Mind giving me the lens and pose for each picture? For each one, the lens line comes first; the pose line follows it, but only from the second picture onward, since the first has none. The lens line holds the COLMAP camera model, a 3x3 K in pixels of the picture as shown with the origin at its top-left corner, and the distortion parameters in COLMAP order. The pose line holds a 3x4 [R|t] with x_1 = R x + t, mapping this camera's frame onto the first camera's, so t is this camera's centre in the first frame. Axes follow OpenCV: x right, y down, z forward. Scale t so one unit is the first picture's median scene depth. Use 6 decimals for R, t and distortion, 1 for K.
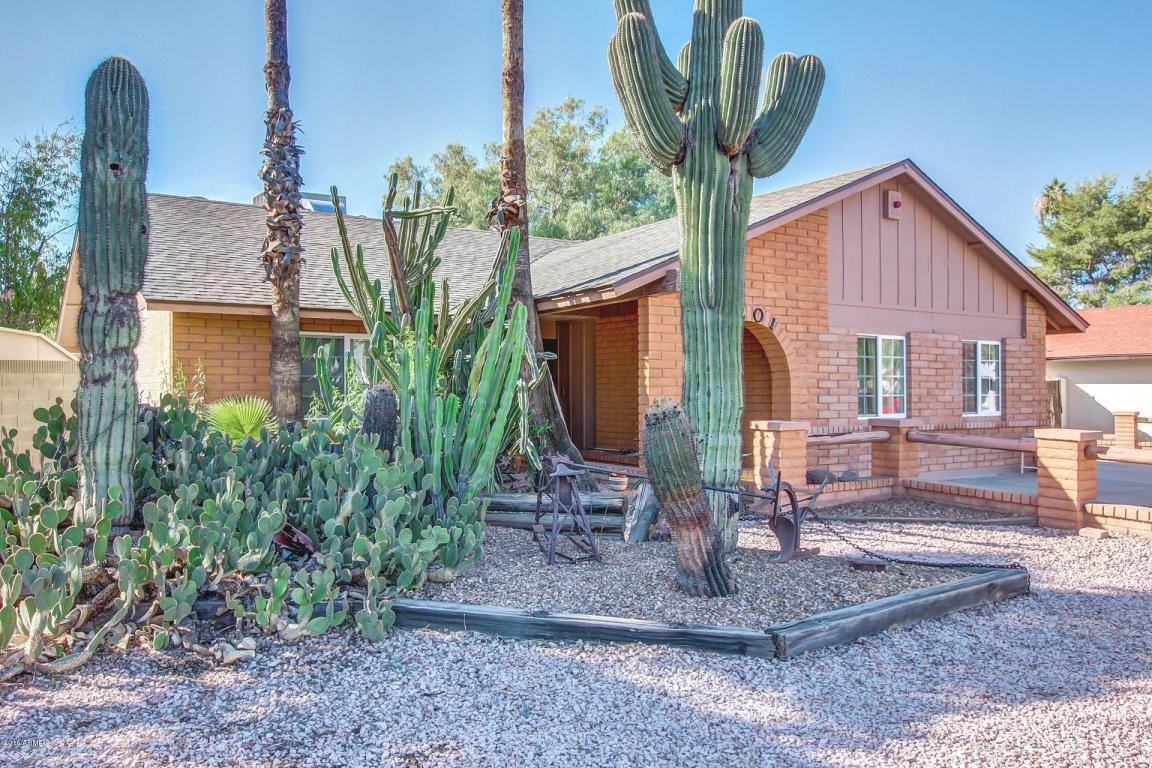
lens RADIAL K [[888.1, 0, 576.0], [0, 888.1, 384.0], [0, 0, 1]] dist [0.001202, 0.001829]
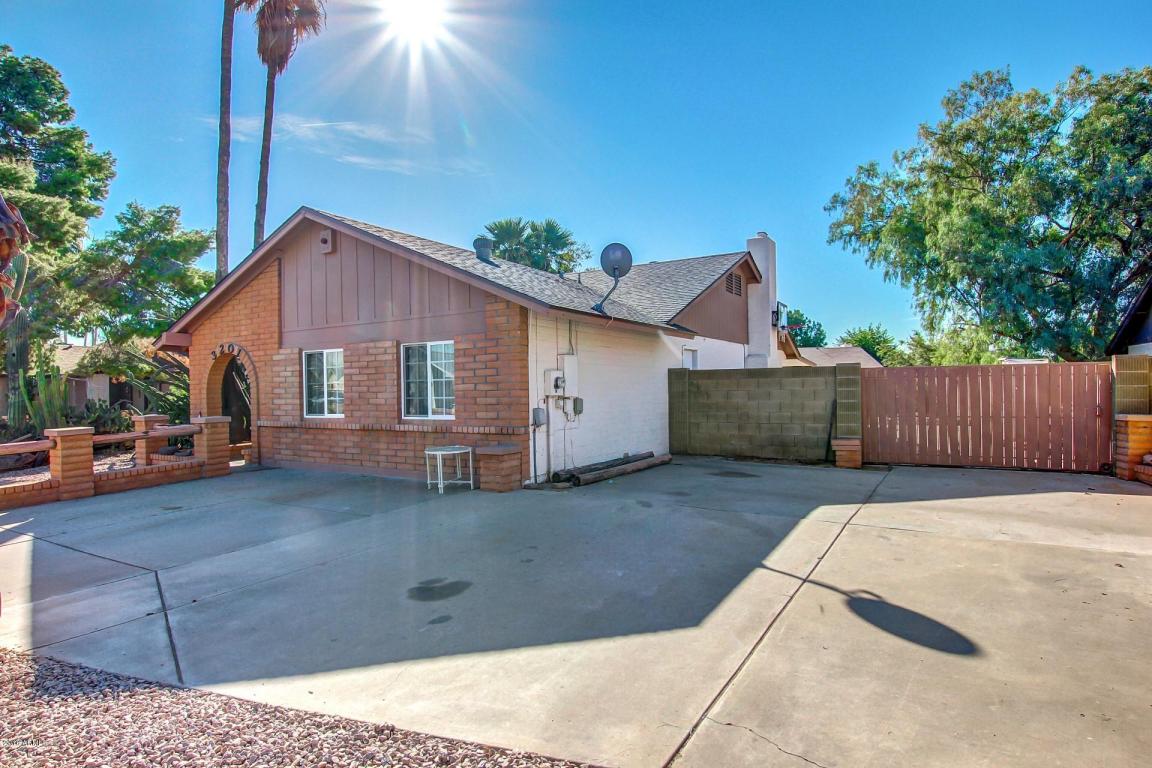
lens RADIAL K [[624.0, 0, 576.0], [0, 624.0, 384.0], [0, 0, 1]] dist [-0.001090, -0.000138]
pose [[0.403763, -0.012310, -0.914781, 1.348175], [0.025797, 0.999665, -0.002066, 0.003389], [0.914500, -0.022764, 0.403945, 1.021112]]
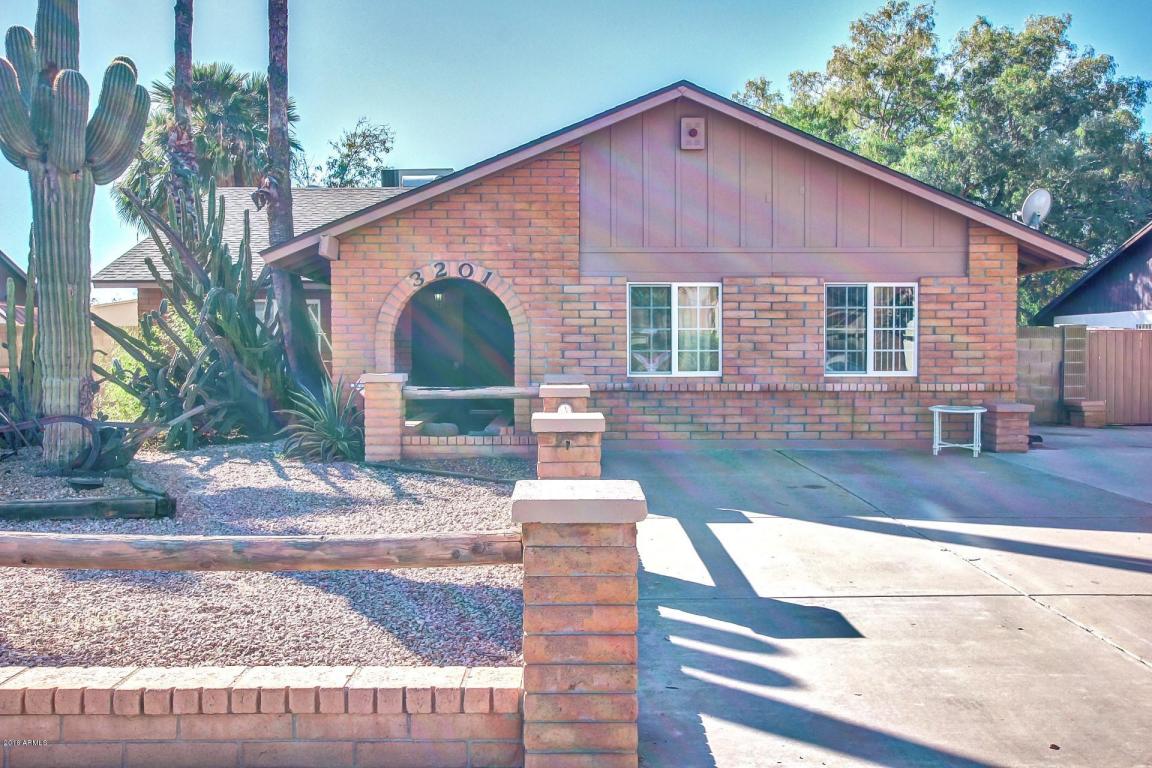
lens RADIAL K [[988.5, 0, 576.0], [0, 988.5, 384.0], [0, 0, 1]] dist [0.003303, 0.002234]
pose [[0.831950, 0.017234, -0.554583, 0.857076], [0.005343, 0.999222, 0.039066, 0.007521], [0.554825, -0.035464, 0.831211, 0.122390]]
